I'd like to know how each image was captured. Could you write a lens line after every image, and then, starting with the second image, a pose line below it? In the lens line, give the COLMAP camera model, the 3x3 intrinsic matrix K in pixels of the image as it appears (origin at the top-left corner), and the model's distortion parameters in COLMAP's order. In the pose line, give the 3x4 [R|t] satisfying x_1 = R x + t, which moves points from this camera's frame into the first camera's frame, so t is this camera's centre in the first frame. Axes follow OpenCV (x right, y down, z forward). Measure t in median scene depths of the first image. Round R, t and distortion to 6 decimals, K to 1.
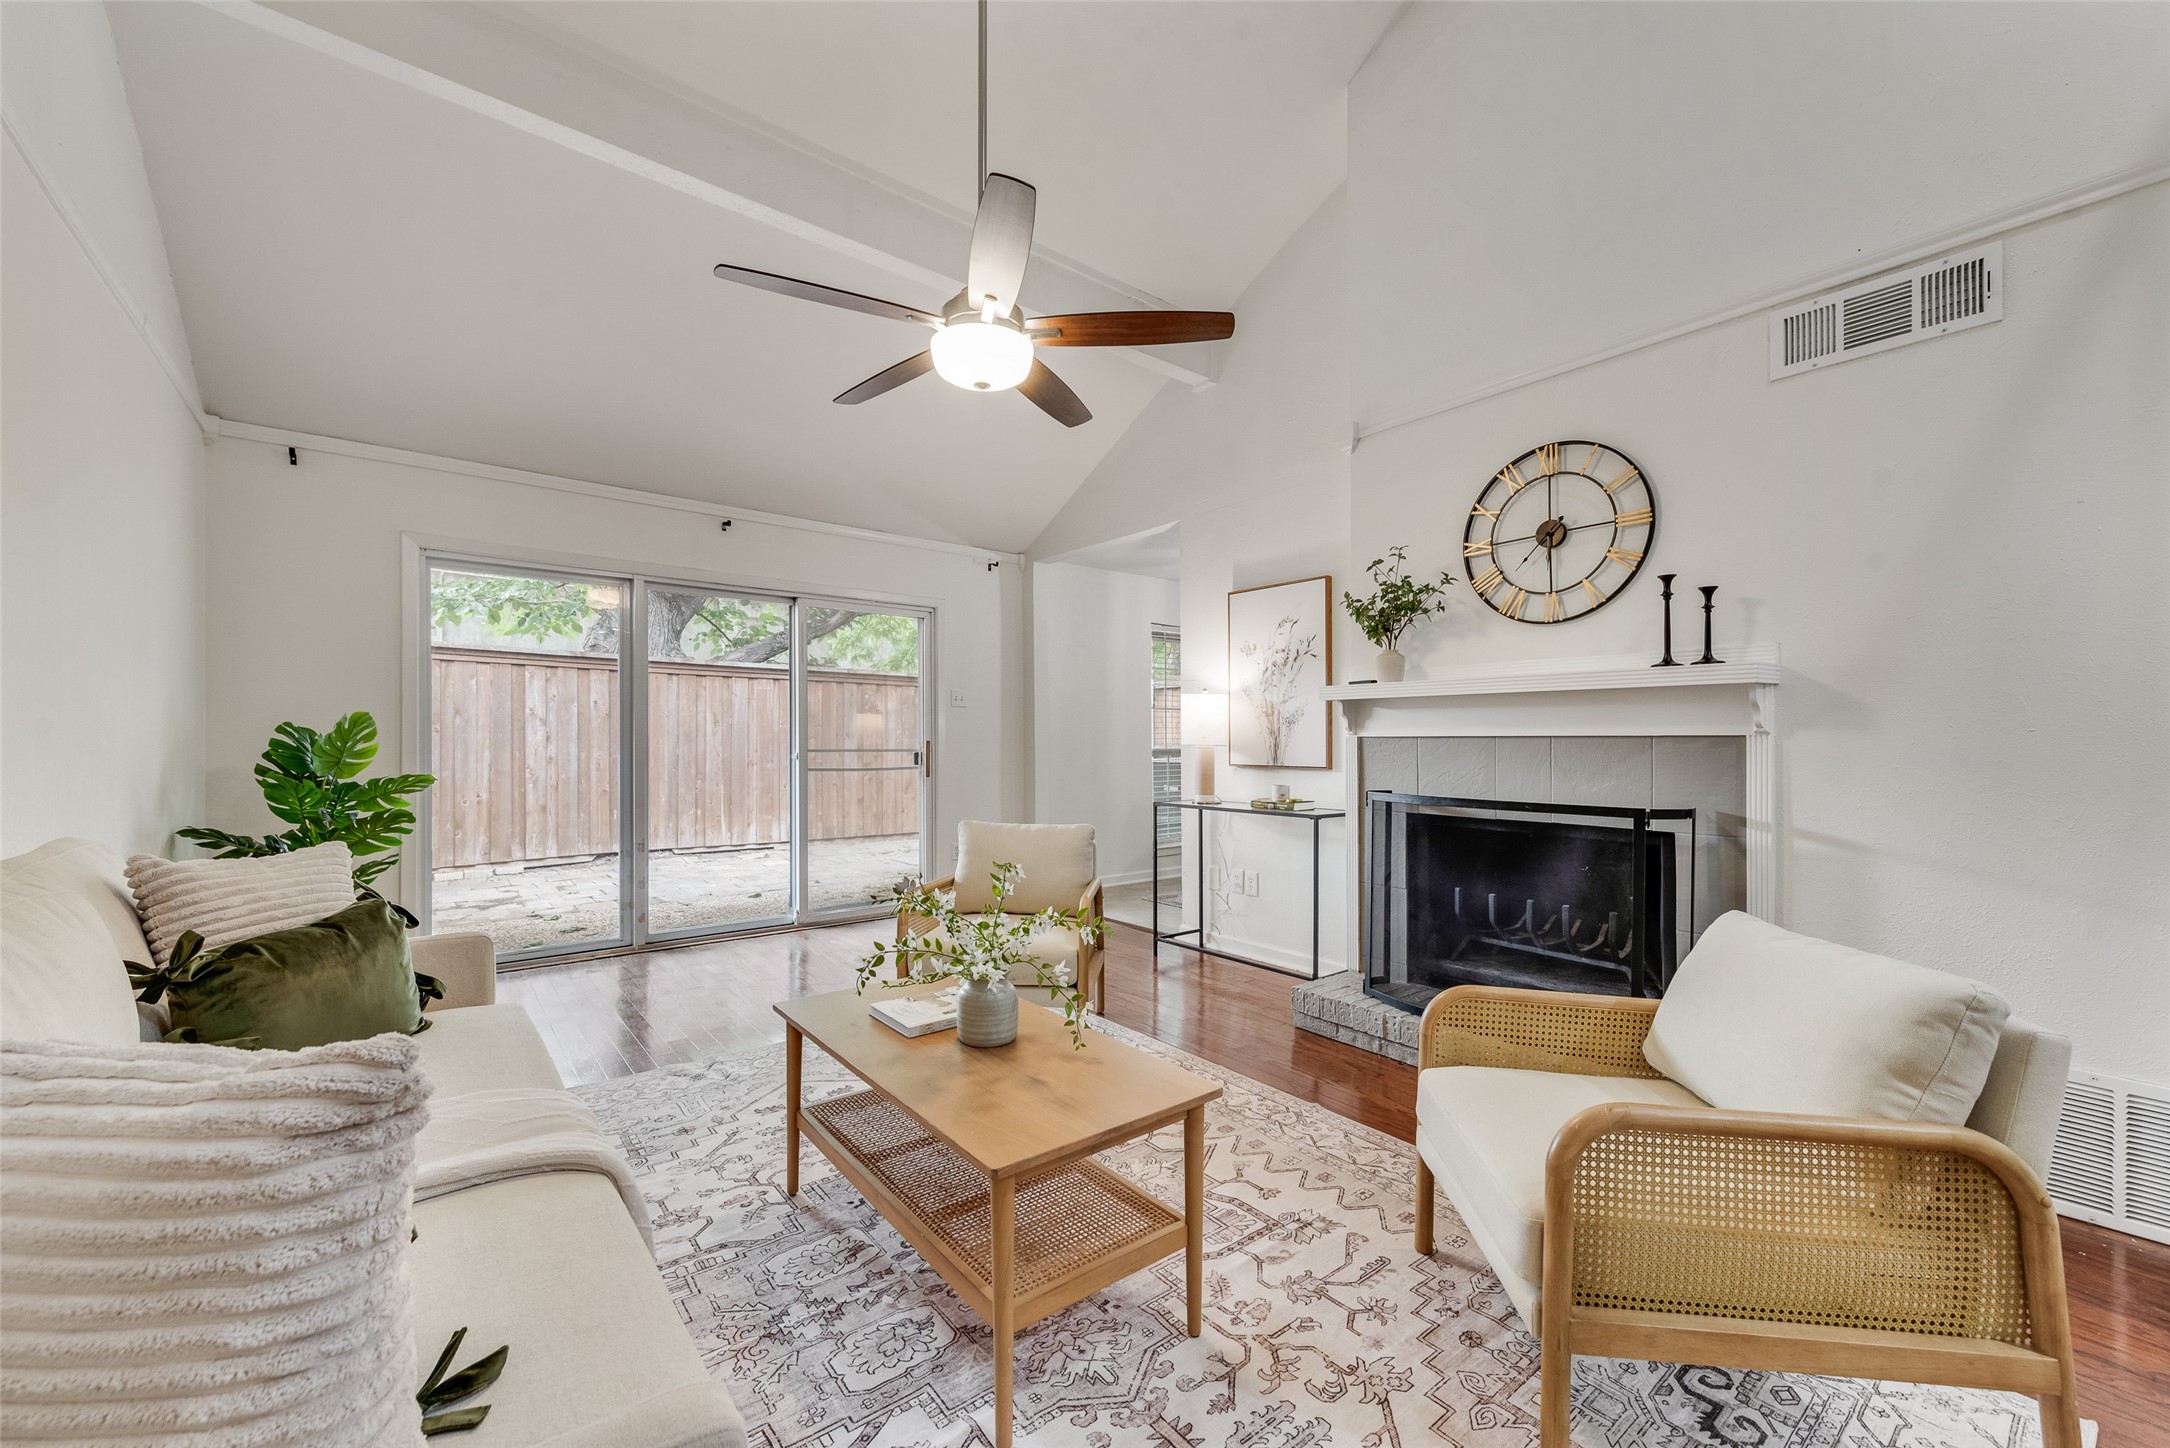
lens RADIAL K [[853.5, 0, 1083.3], [0, 853.5, 751.0], [0, 0, 1]] dist [0.012914, -0.000093]
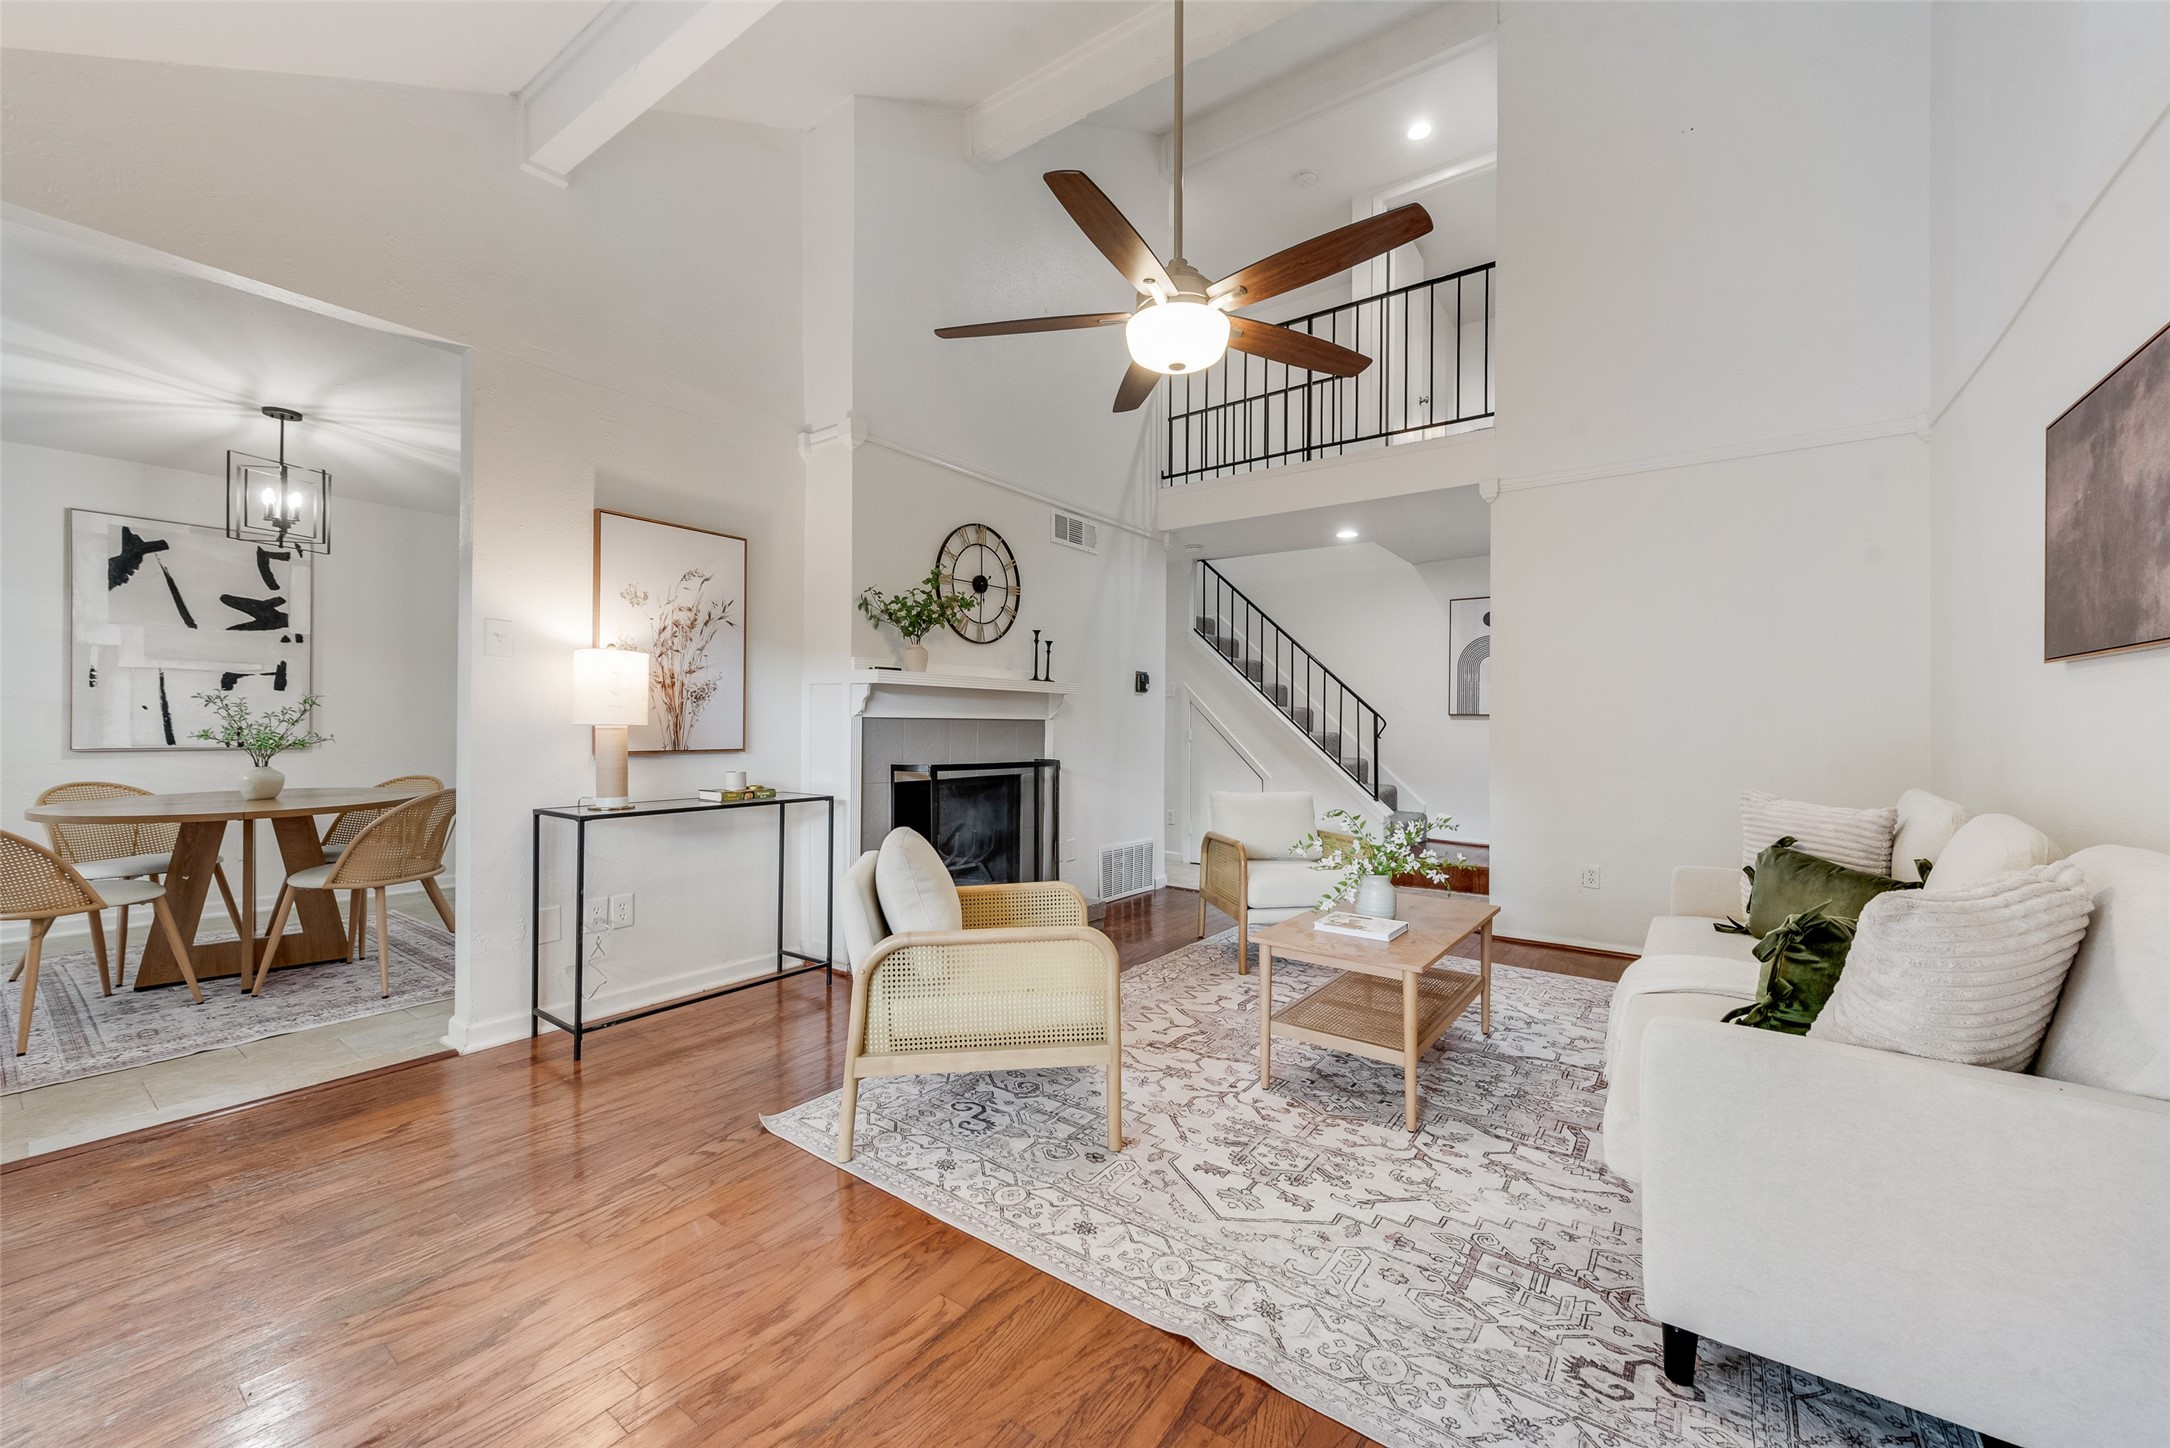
lens RADIAL K [[845.5, 0, 1074.9], [0, 845.5, 715.3], [0, 0, 1]] dist [0.007277, -0.000450]
pose [[-0.254639, 0.006383, 0.967015, -0.960411], [0.003348, 0.999978, -0.005719, -0.014812], [-0.967030, 0.001781, -0.254655, 1.259589]]
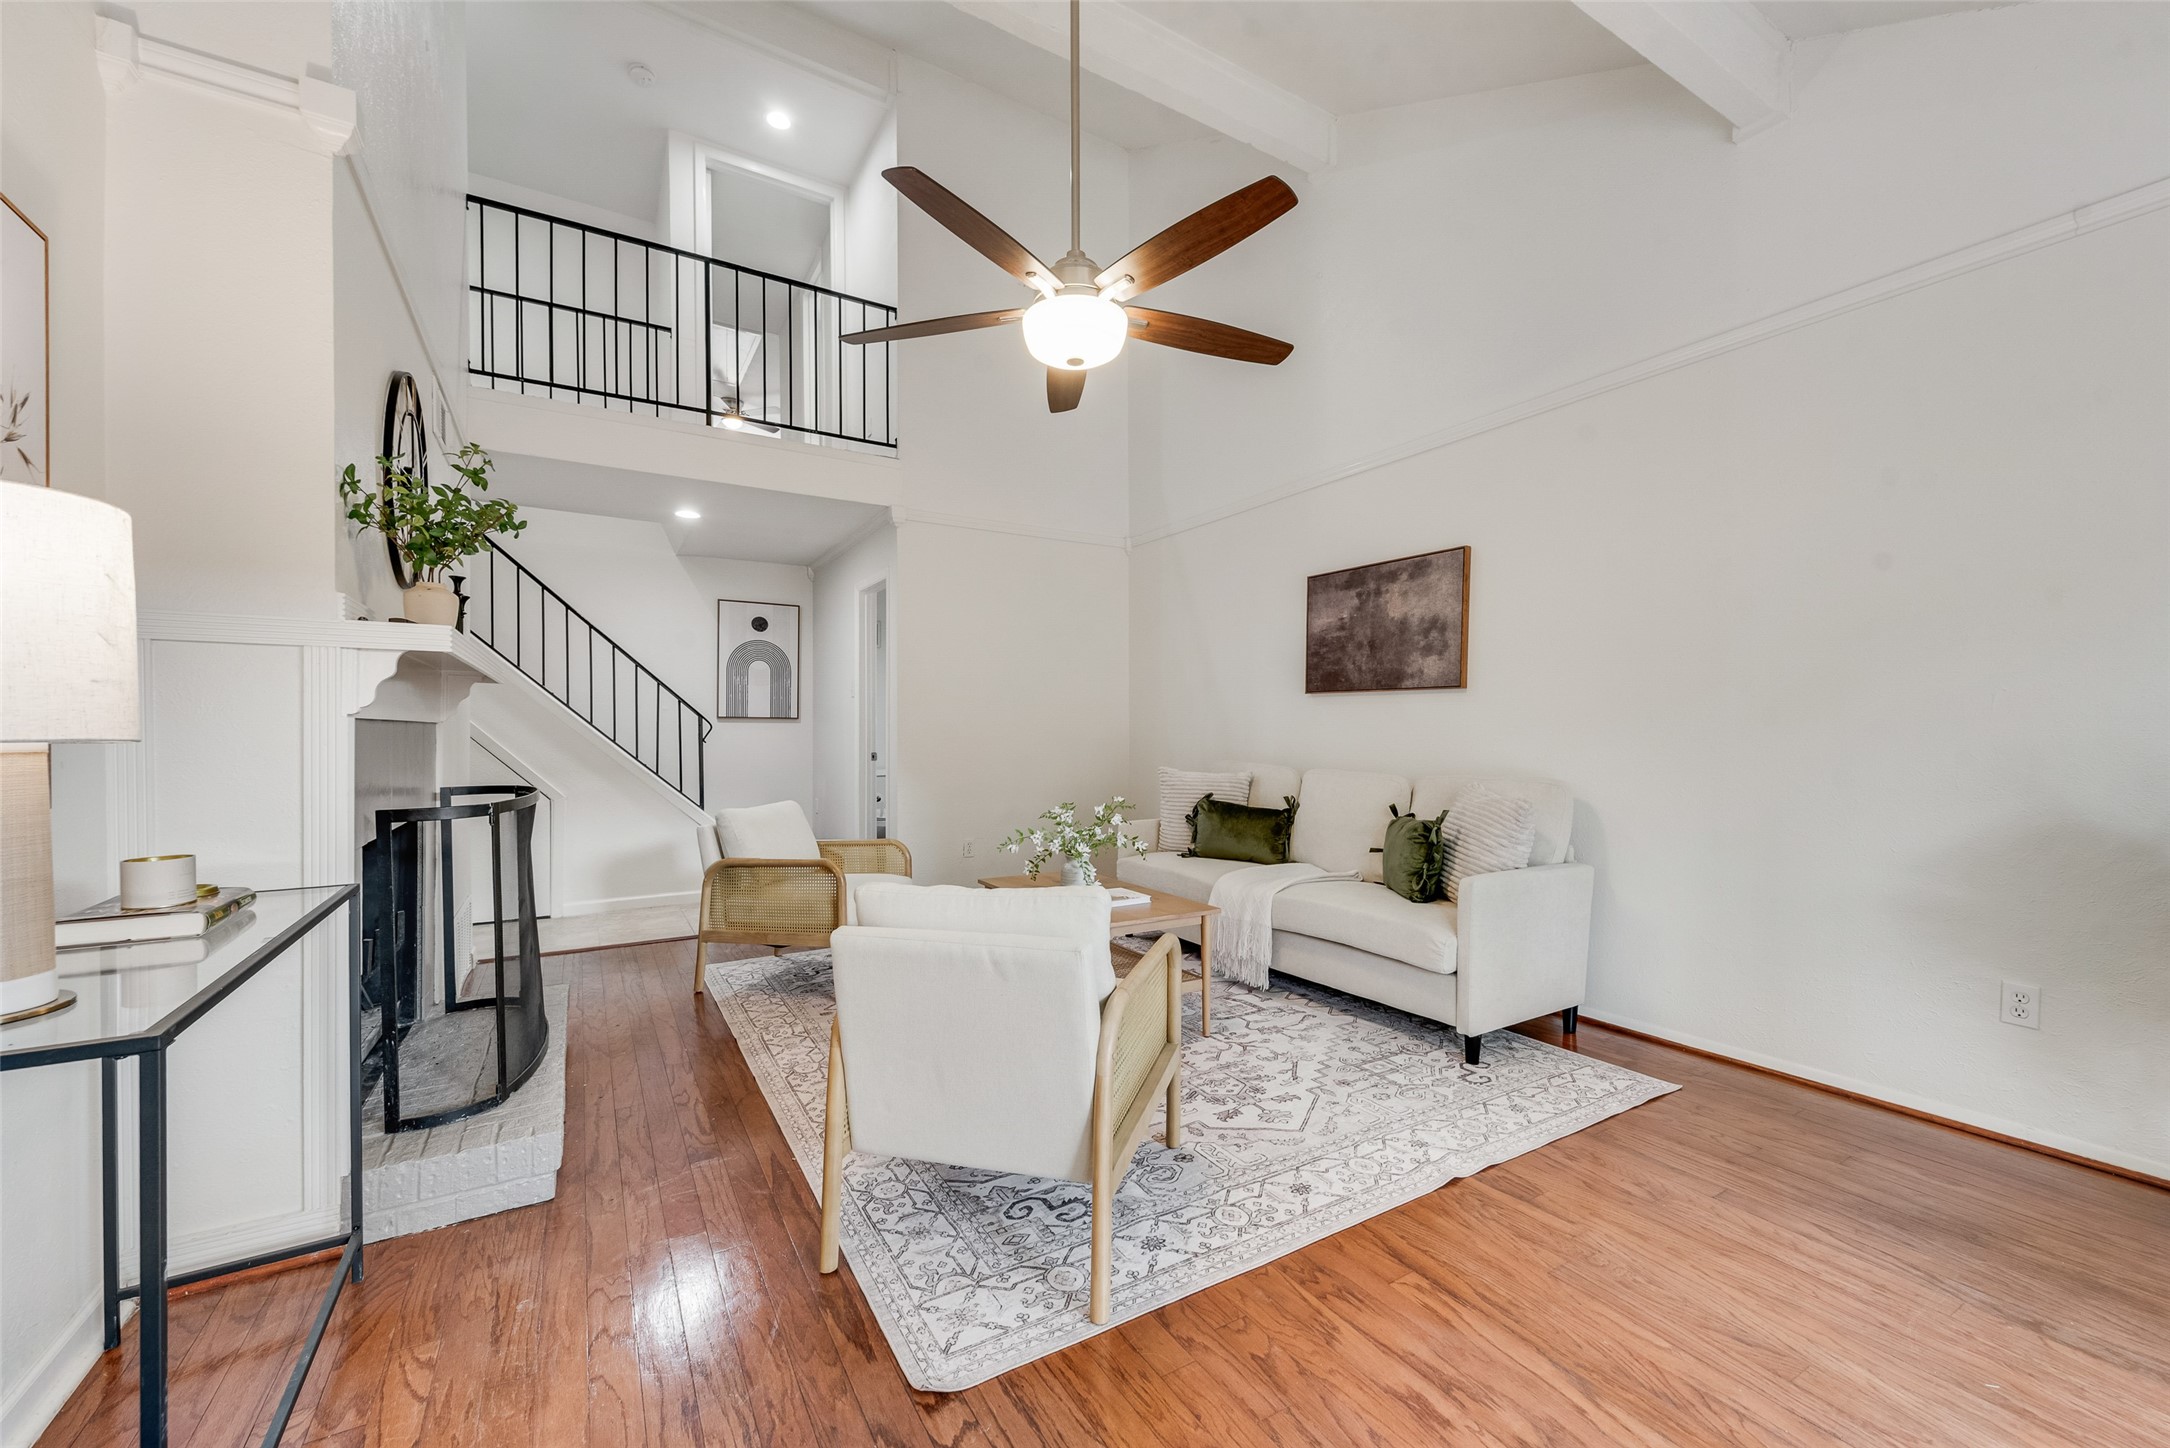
lens RADIAL K [[853.4, 0, 1085.0], [0, 853.4, 724.0], [0, 0, 1]] dist [0.014083, -0.004617]
pose [[-0.990768, 0.001732, 0.135557, -0.246008], [0.002789, 0.999967, 0.007614, -0.019825], [-0.135539, 0.007922, -0.990740, 1.822132]]
